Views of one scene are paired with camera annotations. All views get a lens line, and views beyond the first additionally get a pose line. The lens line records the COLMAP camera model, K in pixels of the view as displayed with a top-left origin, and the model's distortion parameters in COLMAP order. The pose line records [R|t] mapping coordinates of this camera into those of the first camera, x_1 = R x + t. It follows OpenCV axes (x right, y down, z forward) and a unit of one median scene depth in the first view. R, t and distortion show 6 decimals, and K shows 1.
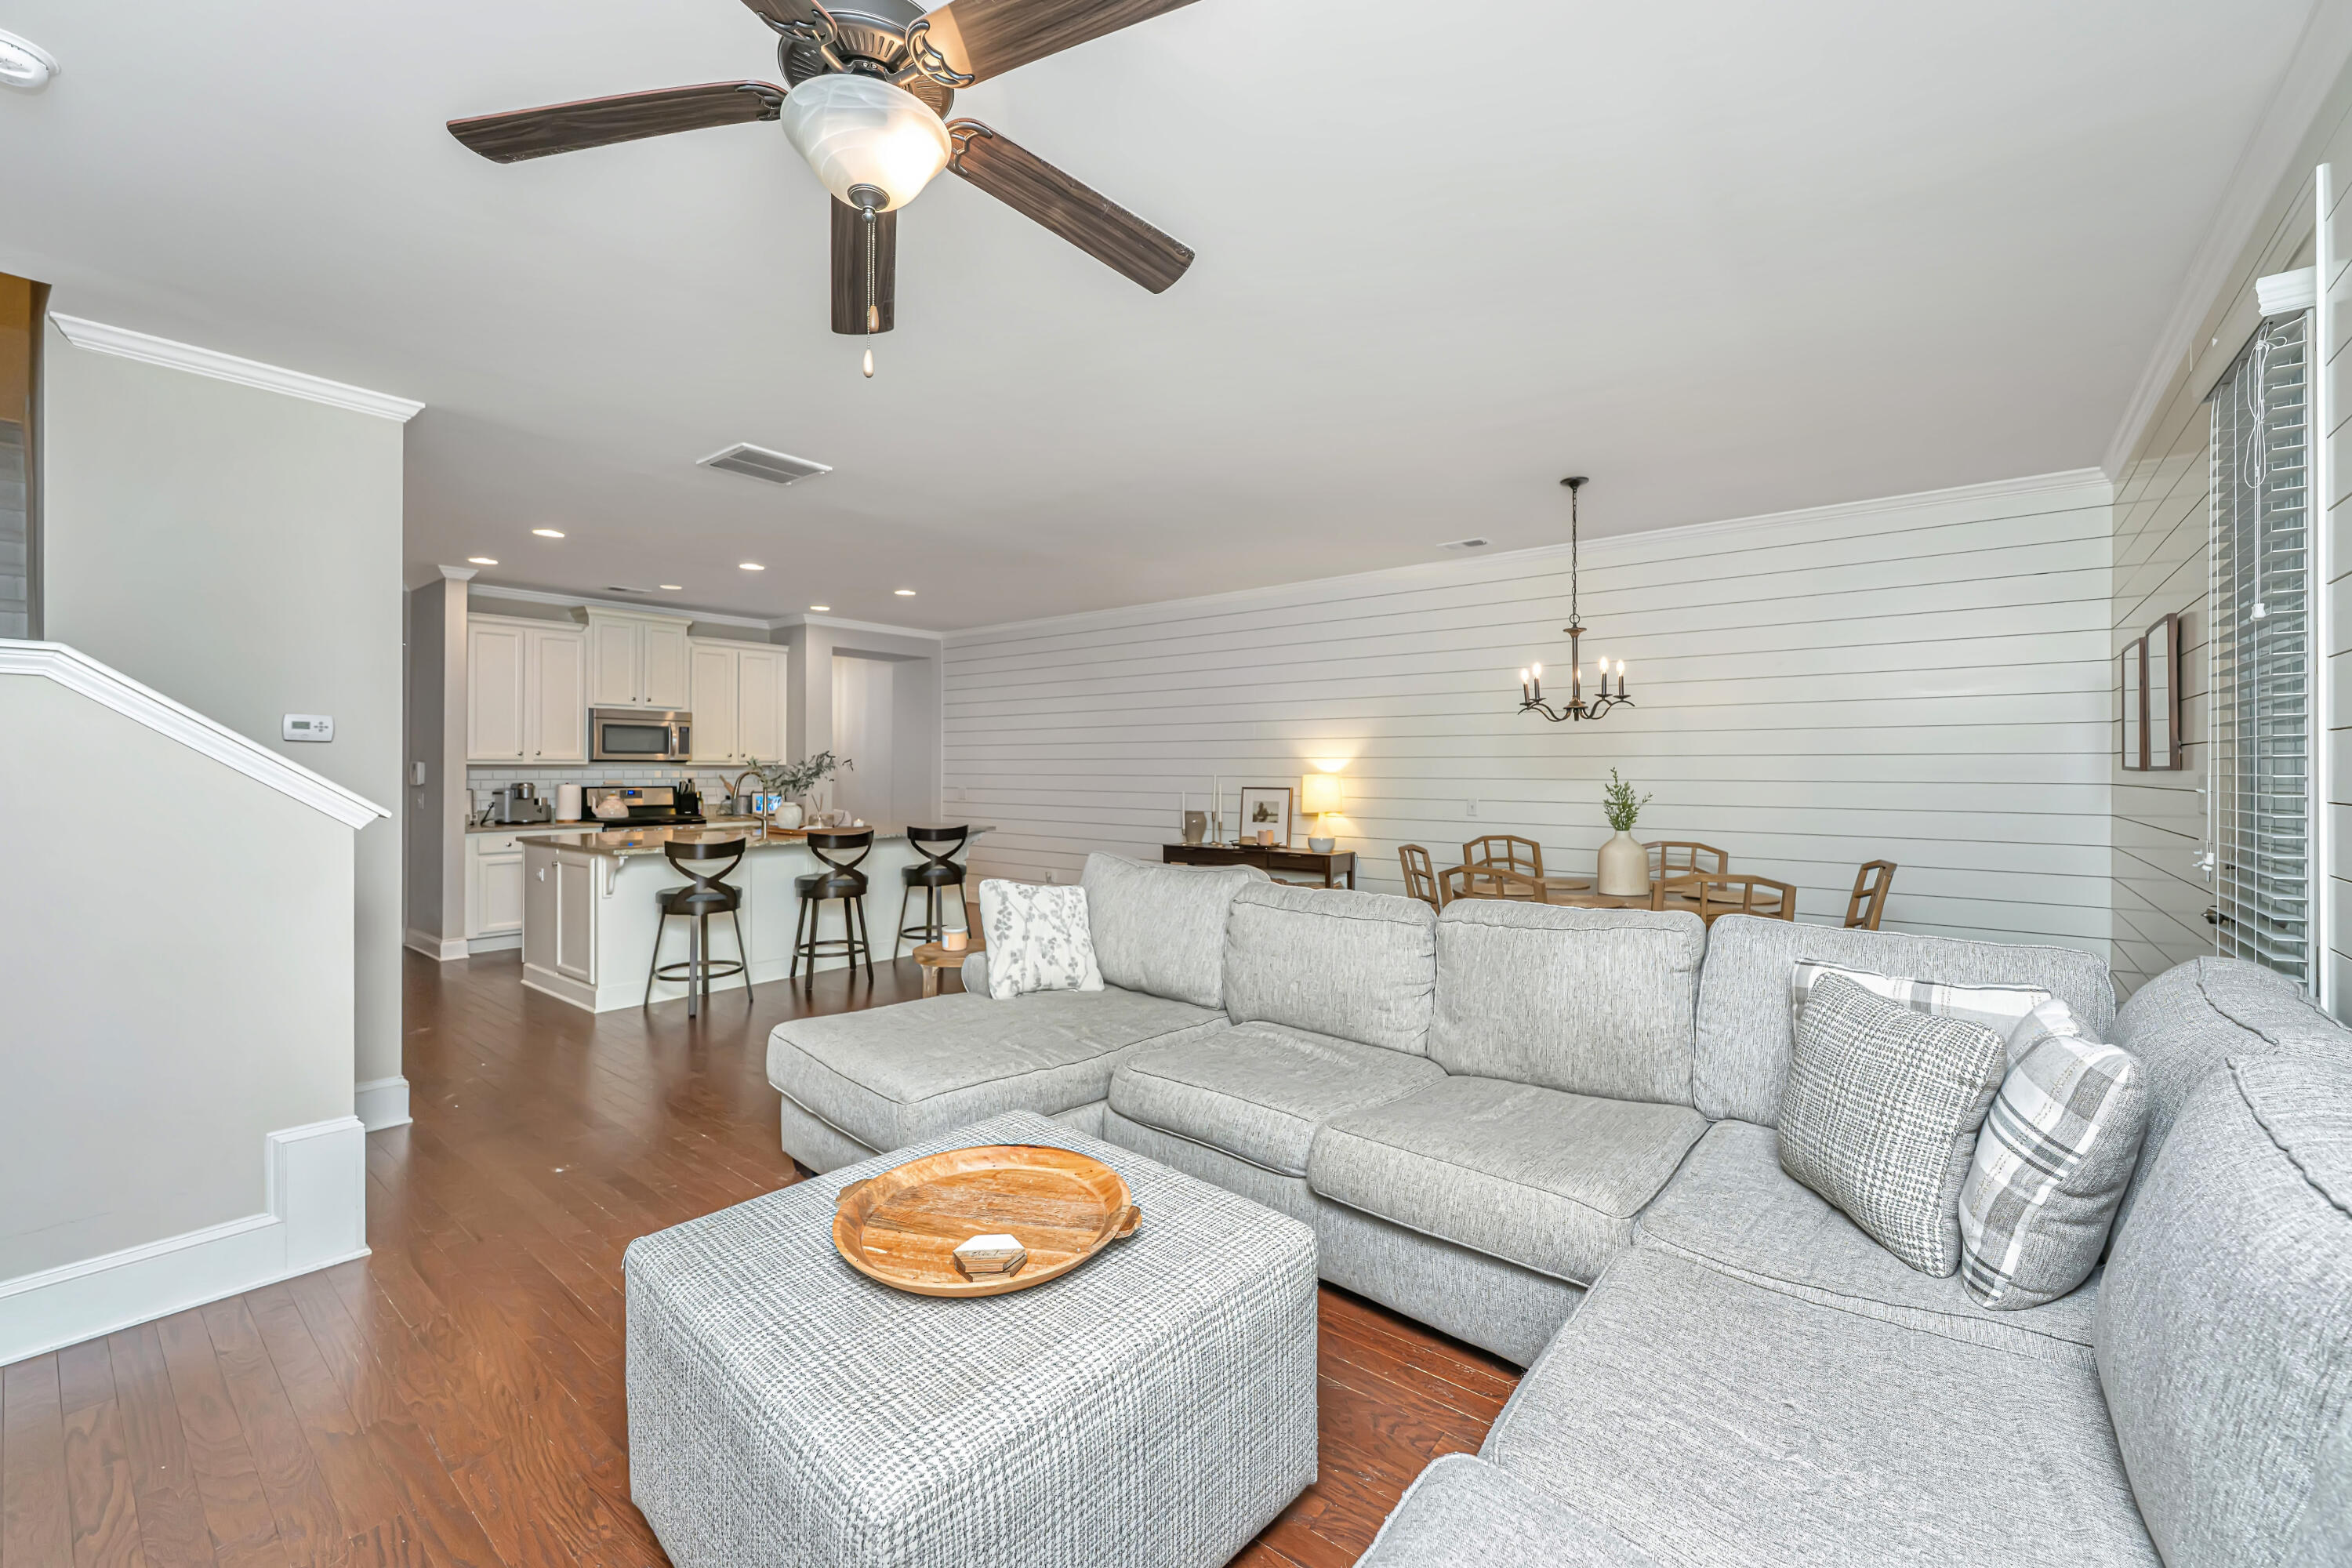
lens RADIAL K [[937.7, 0, 1227.4], [0, 937.7, 769.1], [0, 0, 1]] dist [-0.000226, -0.000010]
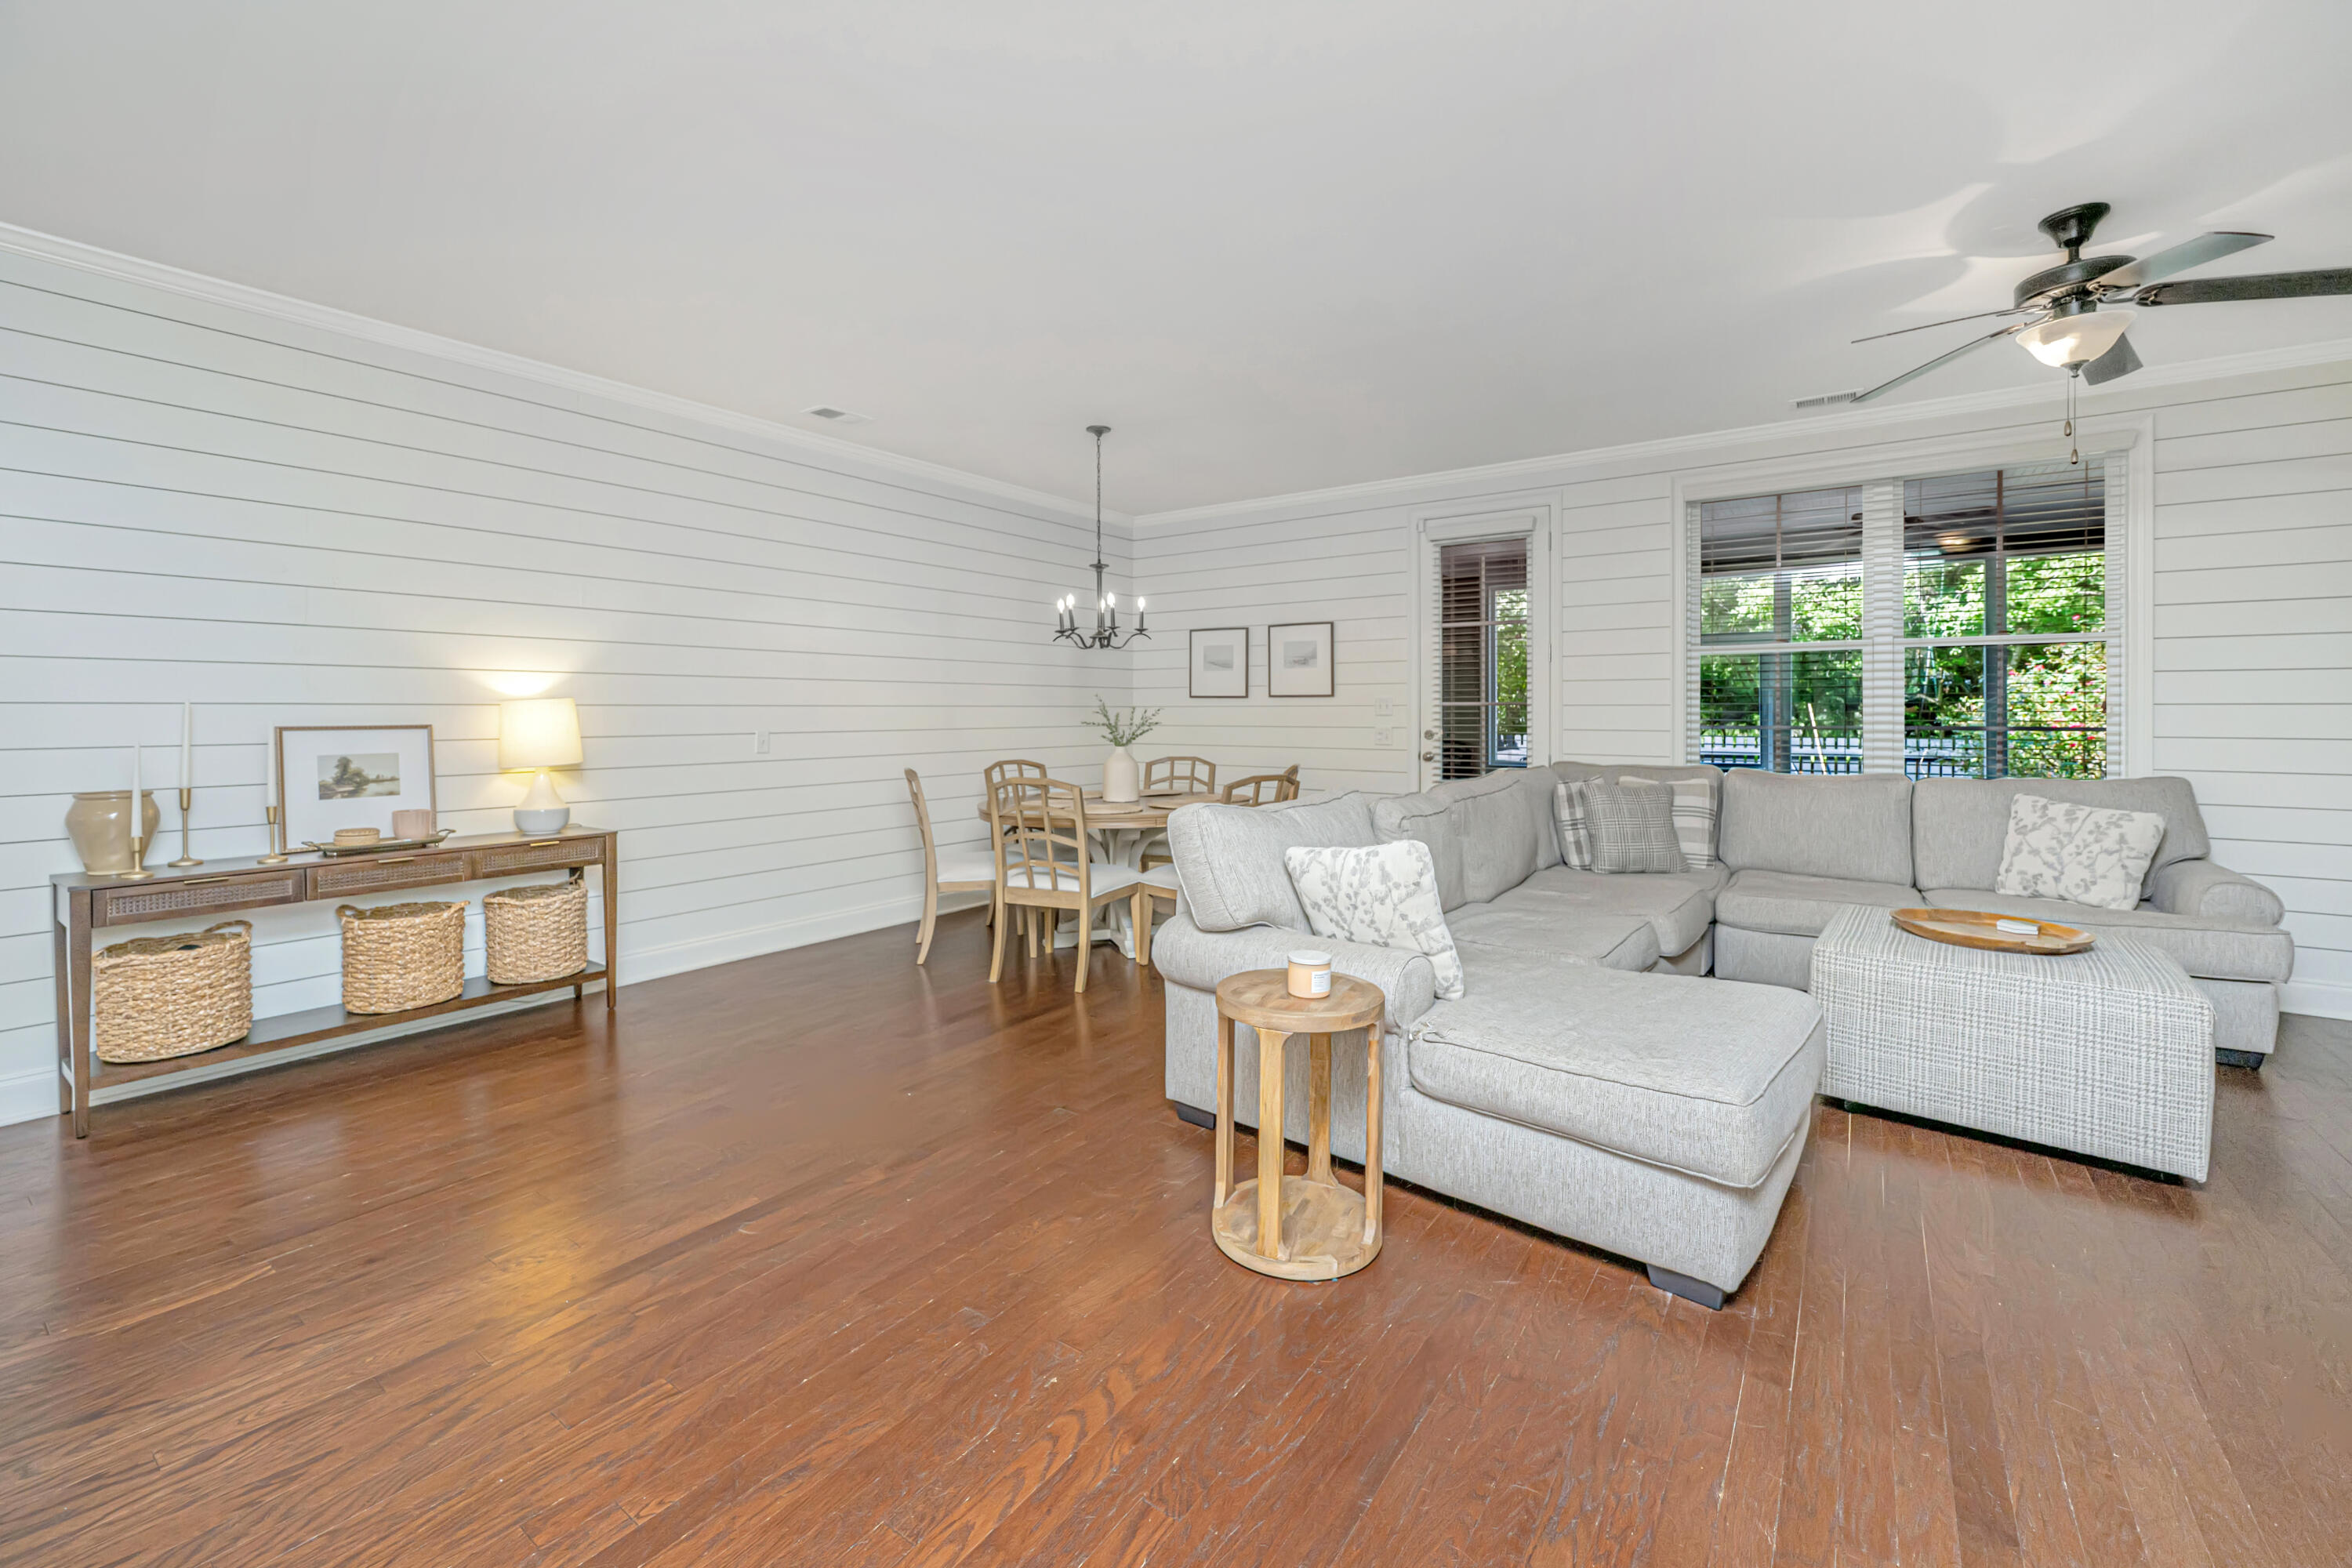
lens RADIAL K [[946.2, 0, 1167.2], [0, 946.2, 716.2], [0, 0, 1]] dist [0.000053, -0.000038]
pose [[-0.008239, -0.008572, 0.999929, -0.488562], [0.001325, 0.999962, 0.008583, 0.011515], [-0.999965, 0.001396, -0.008227, 0.619417]]
